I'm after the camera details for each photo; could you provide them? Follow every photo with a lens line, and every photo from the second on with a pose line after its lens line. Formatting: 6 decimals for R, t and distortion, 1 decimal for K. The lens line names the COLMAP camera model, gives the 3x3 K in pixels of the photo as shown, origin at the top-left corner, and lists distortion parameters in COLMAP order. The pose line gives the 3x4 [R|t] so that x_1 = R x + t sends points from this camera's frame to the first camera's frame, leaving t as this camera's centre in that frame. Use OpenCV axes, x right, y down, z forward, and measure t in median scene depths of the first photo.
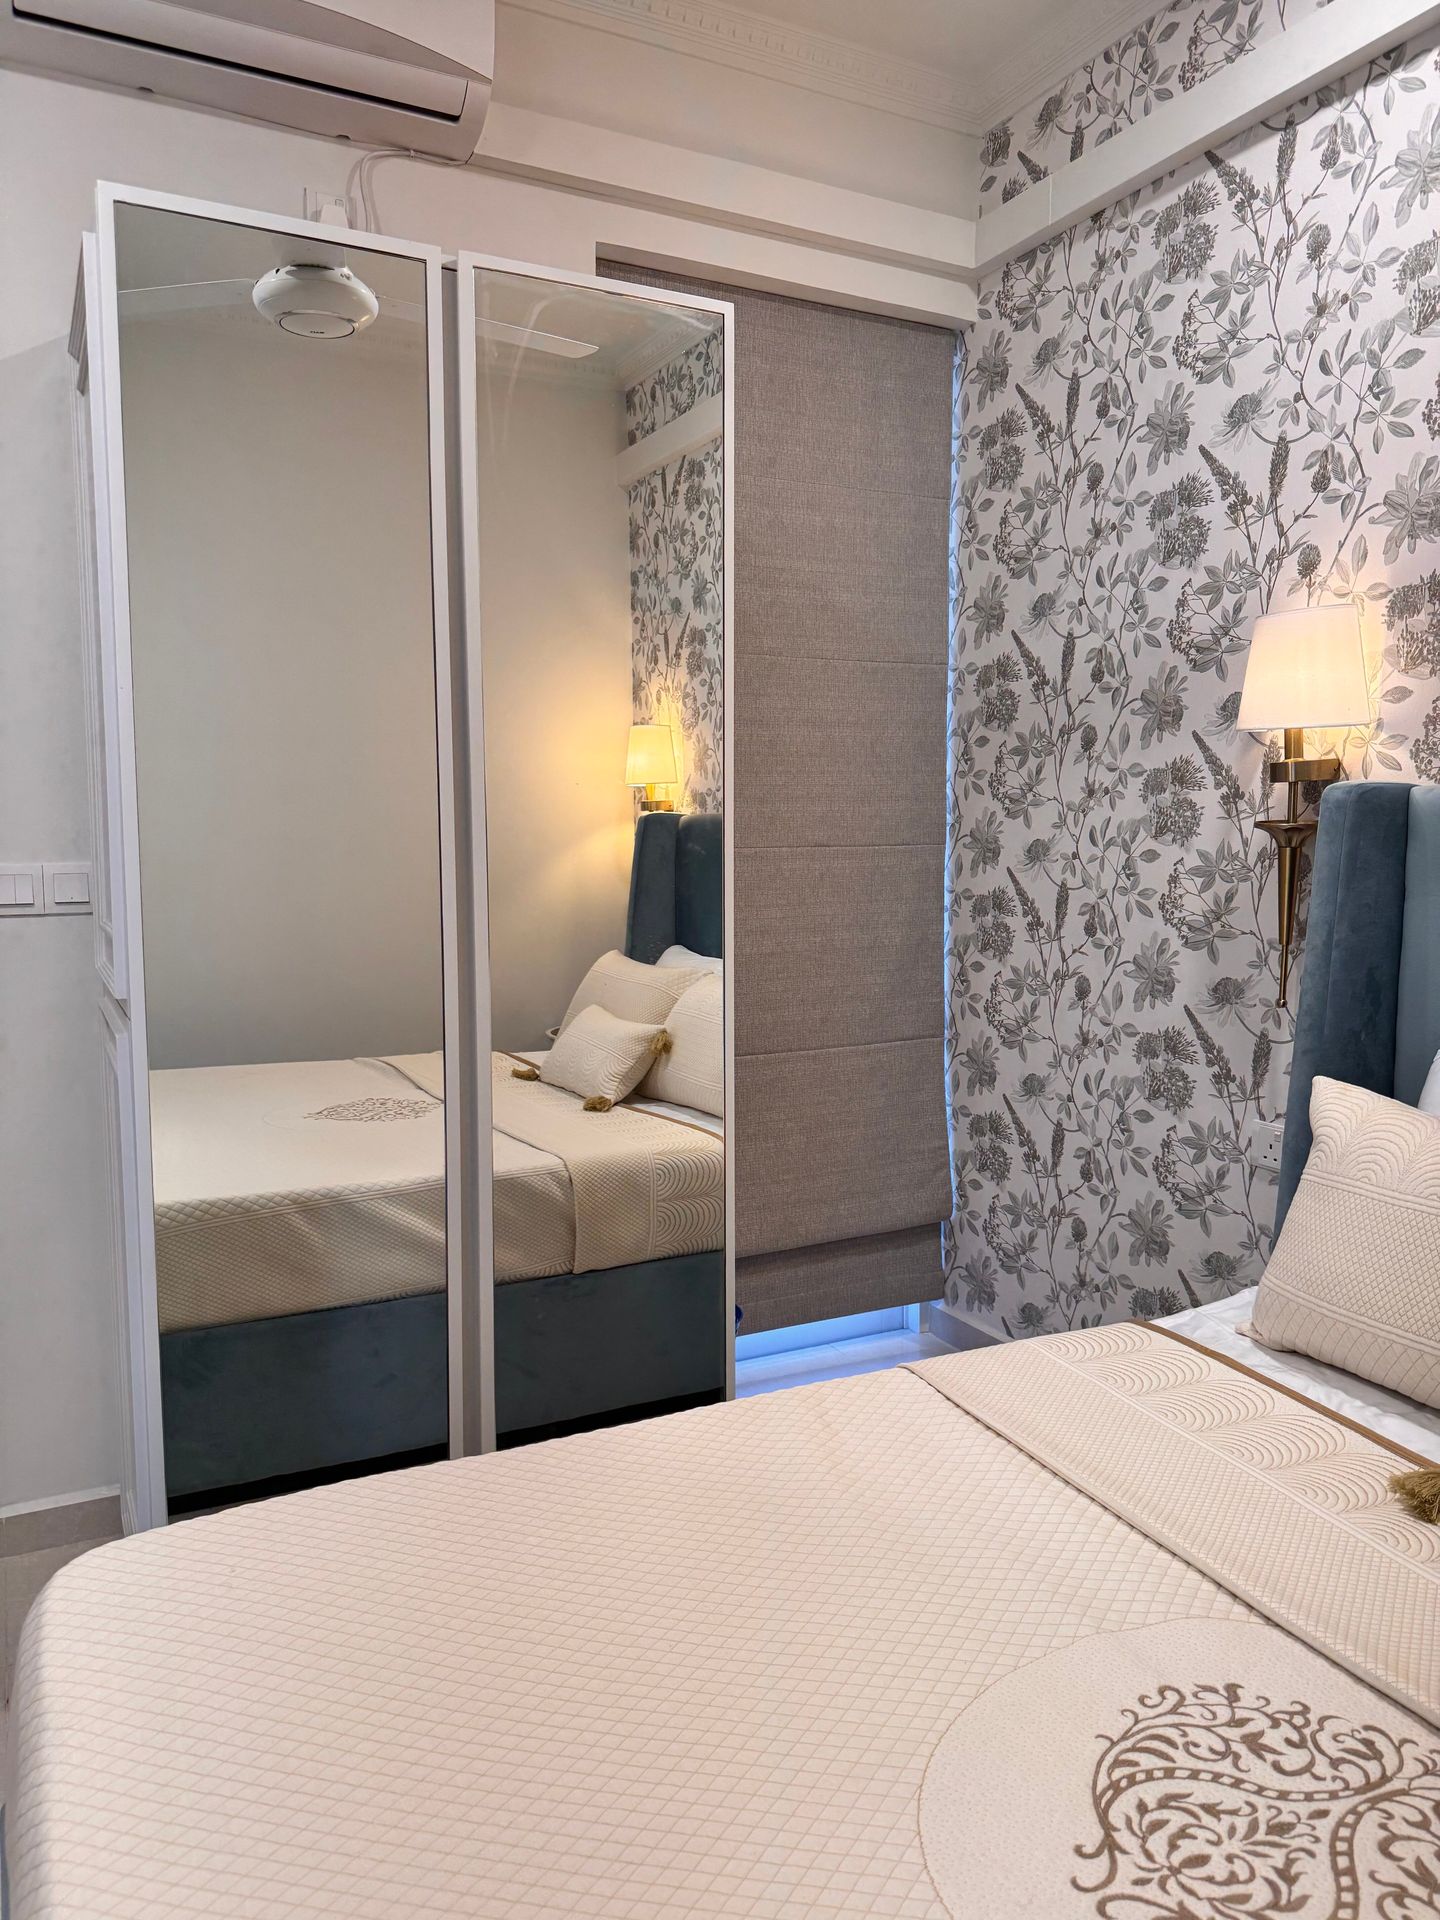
lens RADIAL K [[1373.9, 0, 683.5], [0, 1373.9, 980.8], [0, 0, 1]] dist [0.040560, -0.047608]
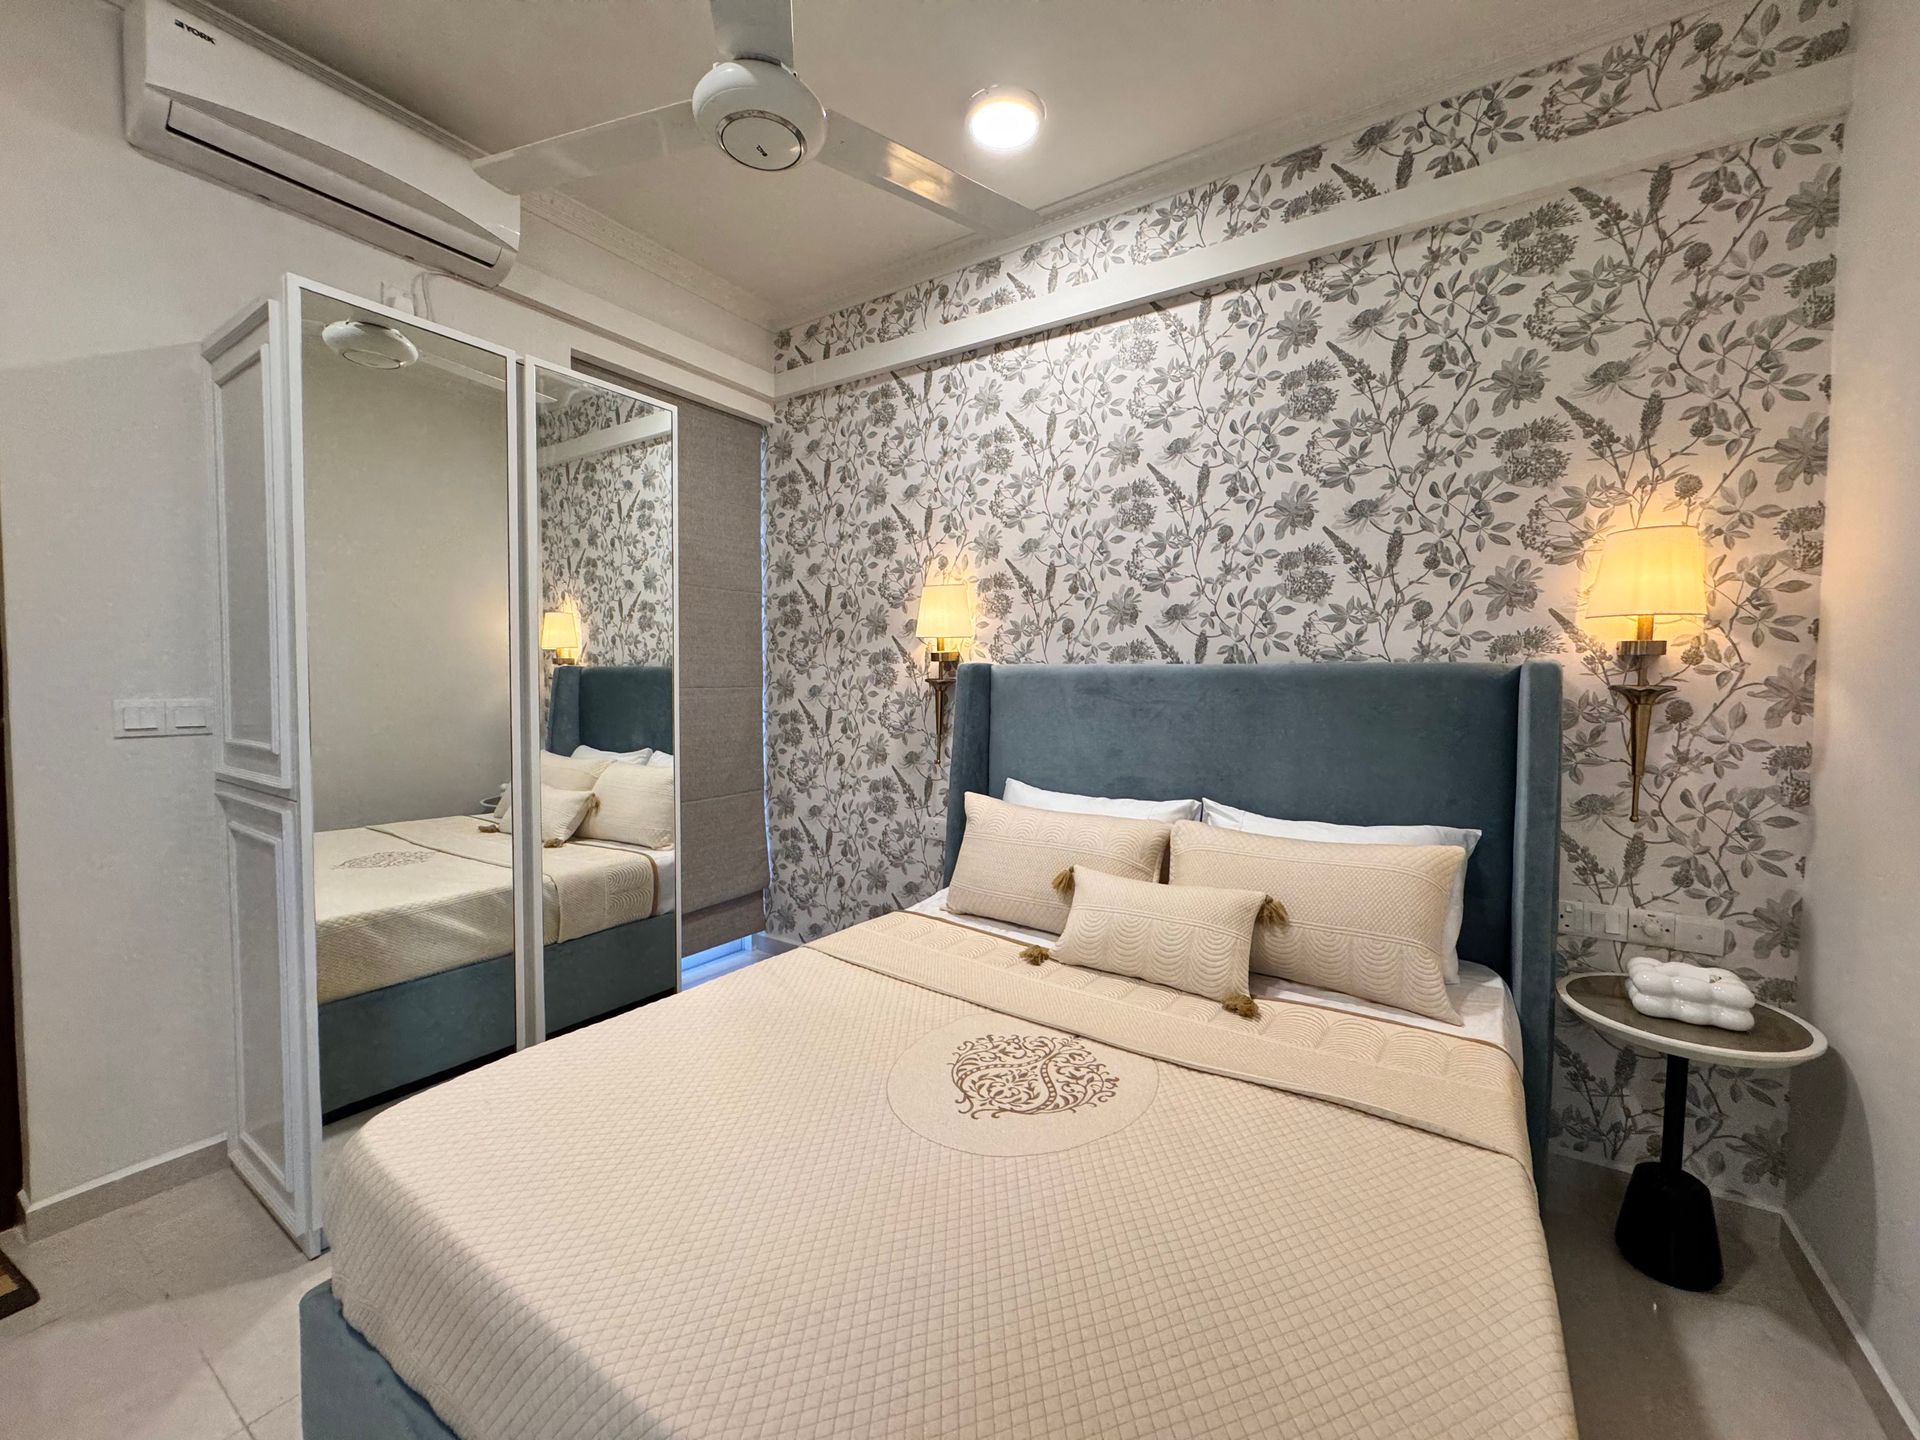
lens RADIAL K [[771.2, 0, 956.9], [0, 771.2, 726.4], [0, 0, 1]] dist [-0.002197, -0.000212]
pose [[0.876053, -0.019092, 0.481837, -0.113755], [0.040877, 0.998560, -0.034755, 0.003196], [-0.480479, 0.050143, 0.875572, -0.072871]]
